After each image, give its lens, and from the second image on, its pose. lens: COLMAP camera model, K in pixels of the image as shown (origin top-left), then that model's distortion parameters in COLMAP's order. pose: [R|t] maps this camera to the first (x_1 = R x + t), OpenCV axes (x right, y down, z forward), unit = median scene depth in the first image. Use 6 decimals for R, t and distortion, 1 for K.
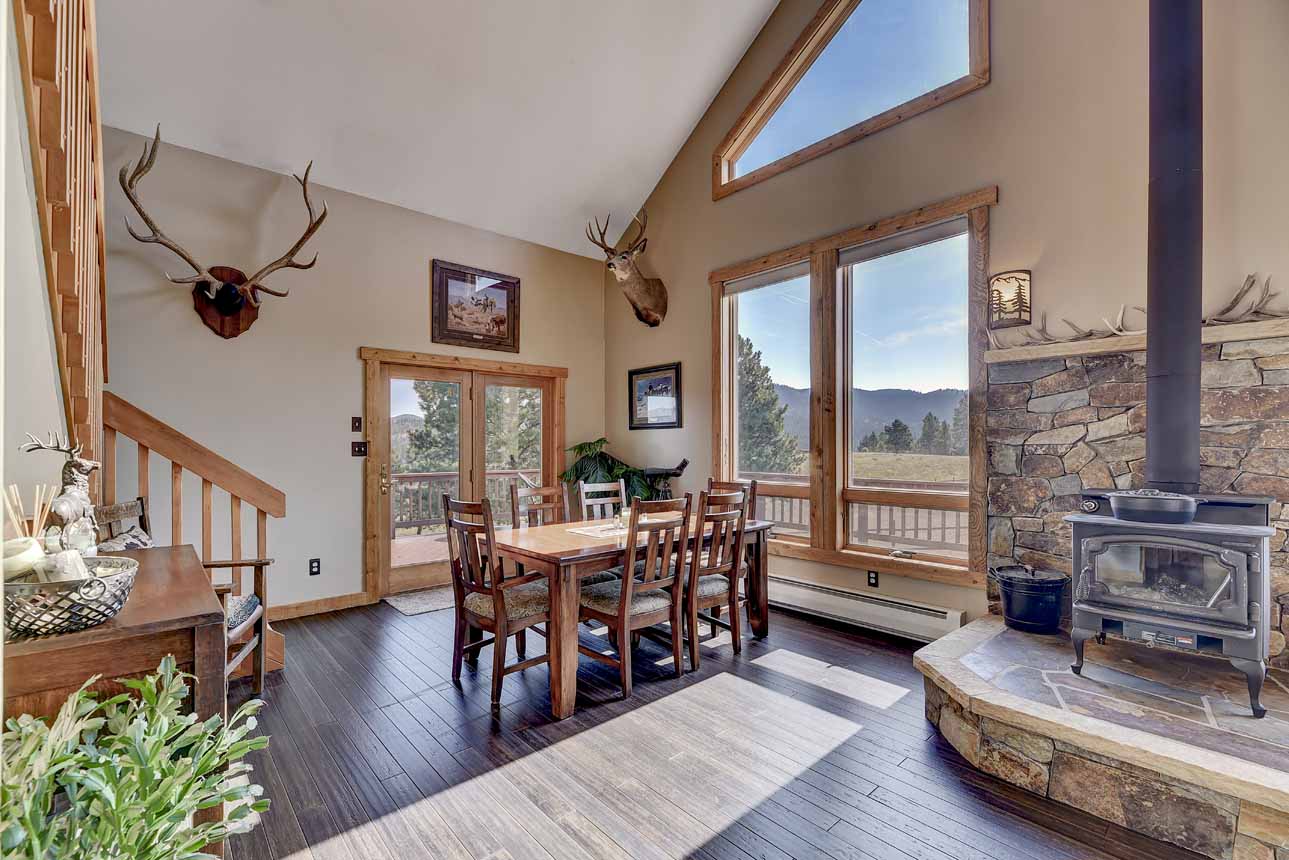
lens RADIAL K [[547.9, 0, 599.5], [0, 547.9, 446.8], [0, 0, 1]] dist [-0.000169, -0.004461]
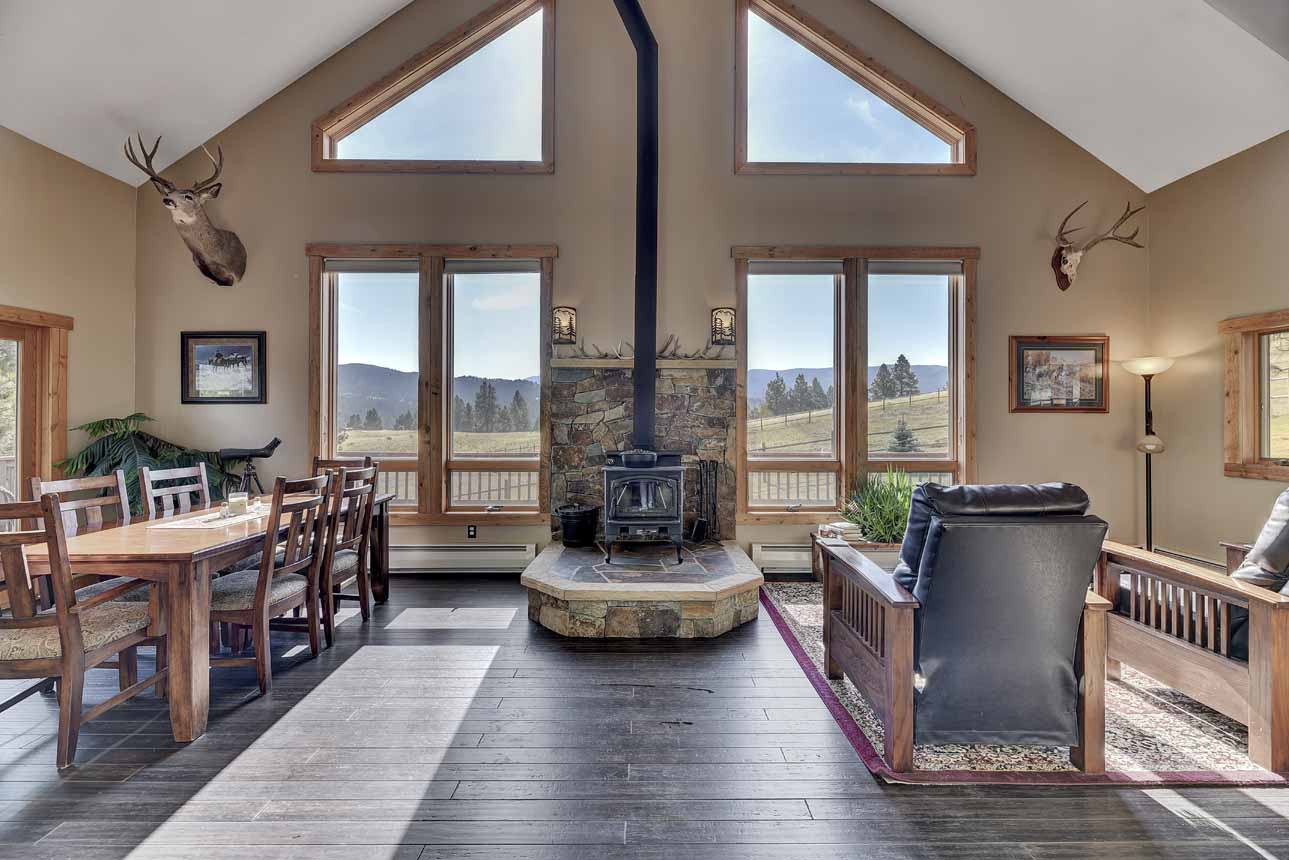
lens RADIAL K [[528.7, 0, 641.3], [0, 528.7, 423.3], [0, 0, 1]] dist [0.000282, 0.000150]
pose [[0.630479, 0.003635, 0.776198, -0.200370], [-0.001103, 0.999992, -0.003788, 0.000230], [-0.776205, 0.001532, 0.630478, -0.055226]]
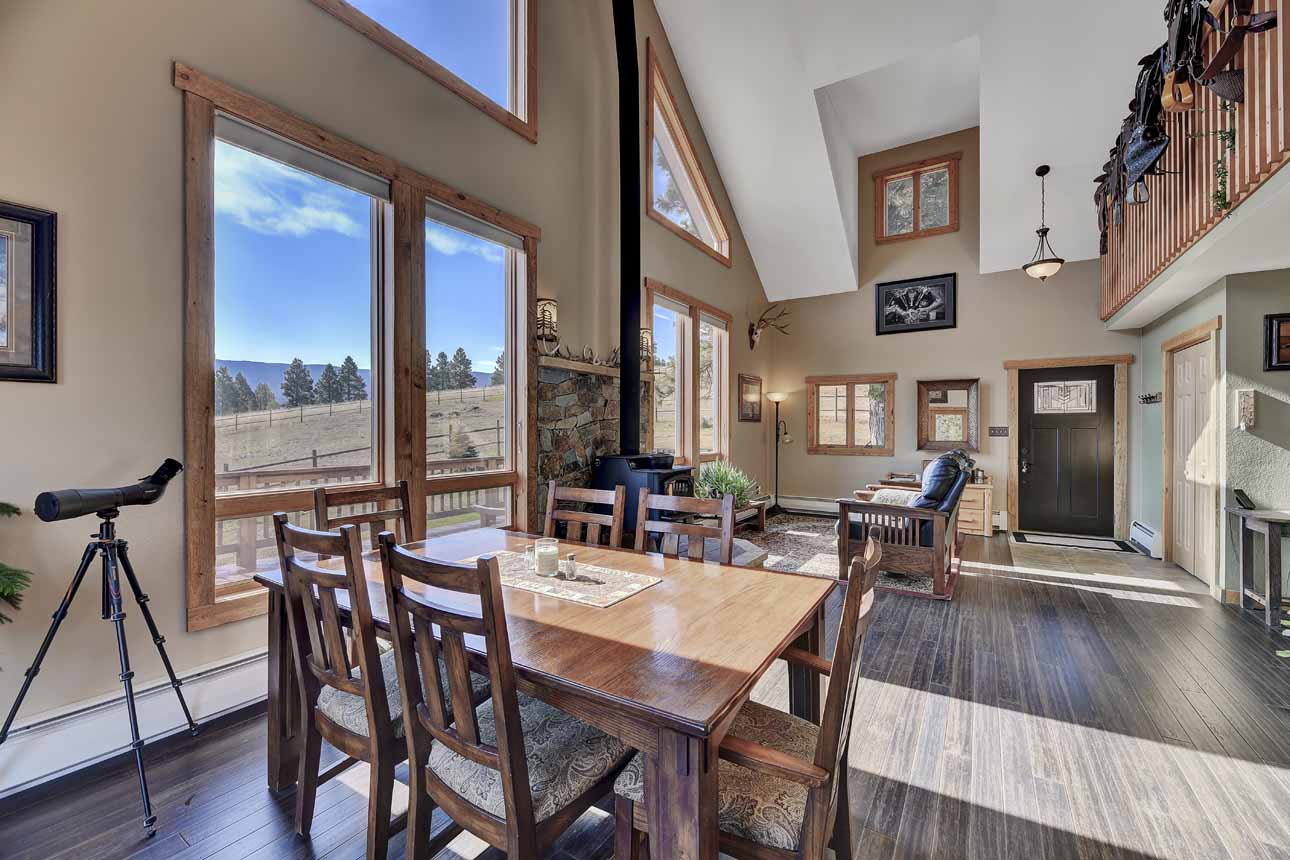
lens RADIAL K [[532.8, 0, 645.0], [0, 532.8, 430.0], [0, 0, 1]] dist [0.000262, 0.000067]
pose [[-0.310166, -0.000664, 0.950682, -0.489185], [0.000662, 0.999999, 0.000914, -0.002157], [-0.950682, 0.000913, -0.310165, 1.032917]]
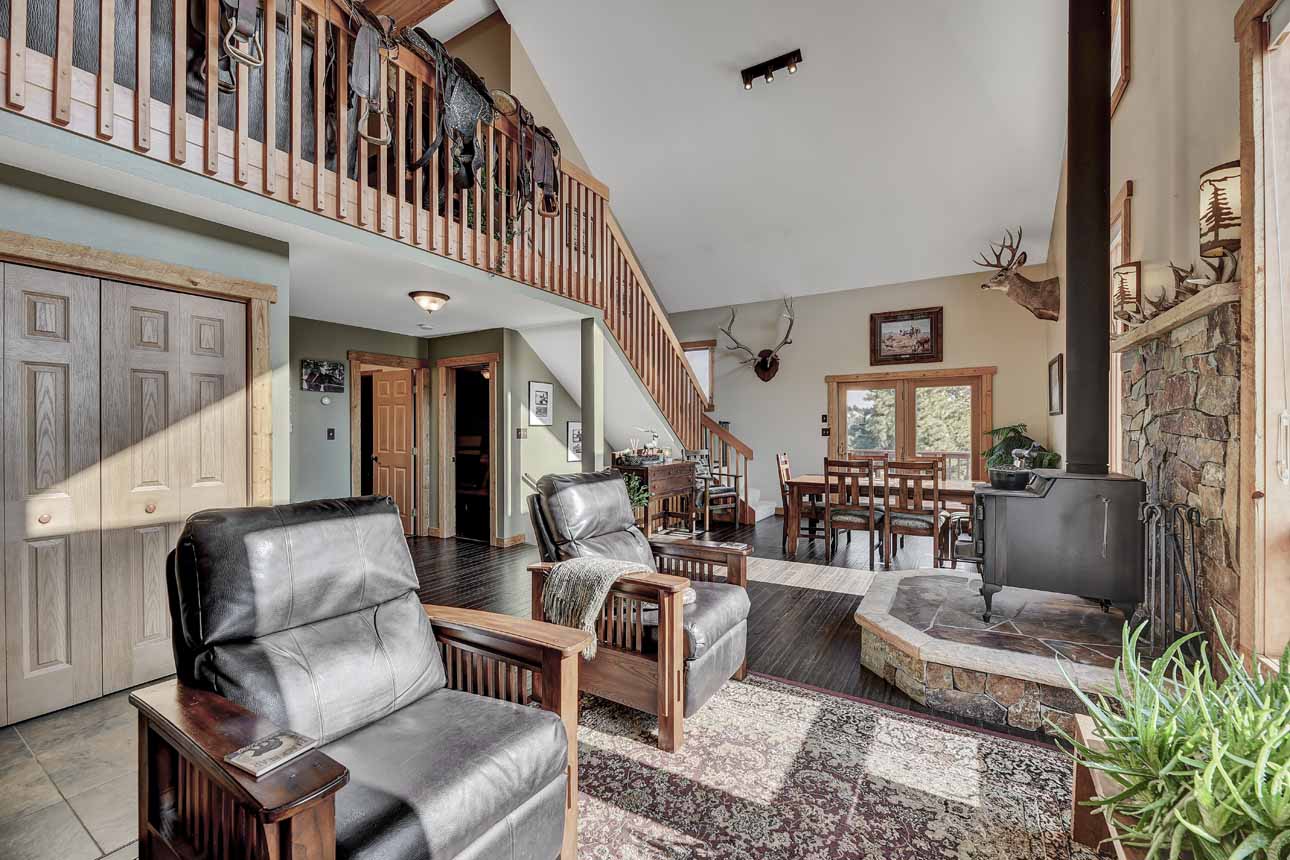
lens RADIAL K [[529.1, 0, 641.8], [0, 529.1, 423.3], [0, 0, 1]] dist [0.000282, 0.000150]
pose [[0.326827, -0.009139, -0.945040, 1.233931], [0.000760, 0.999955, -0.009407, -0.010747], [0.945084, 0.002356, 0.326819, -0.184583]]
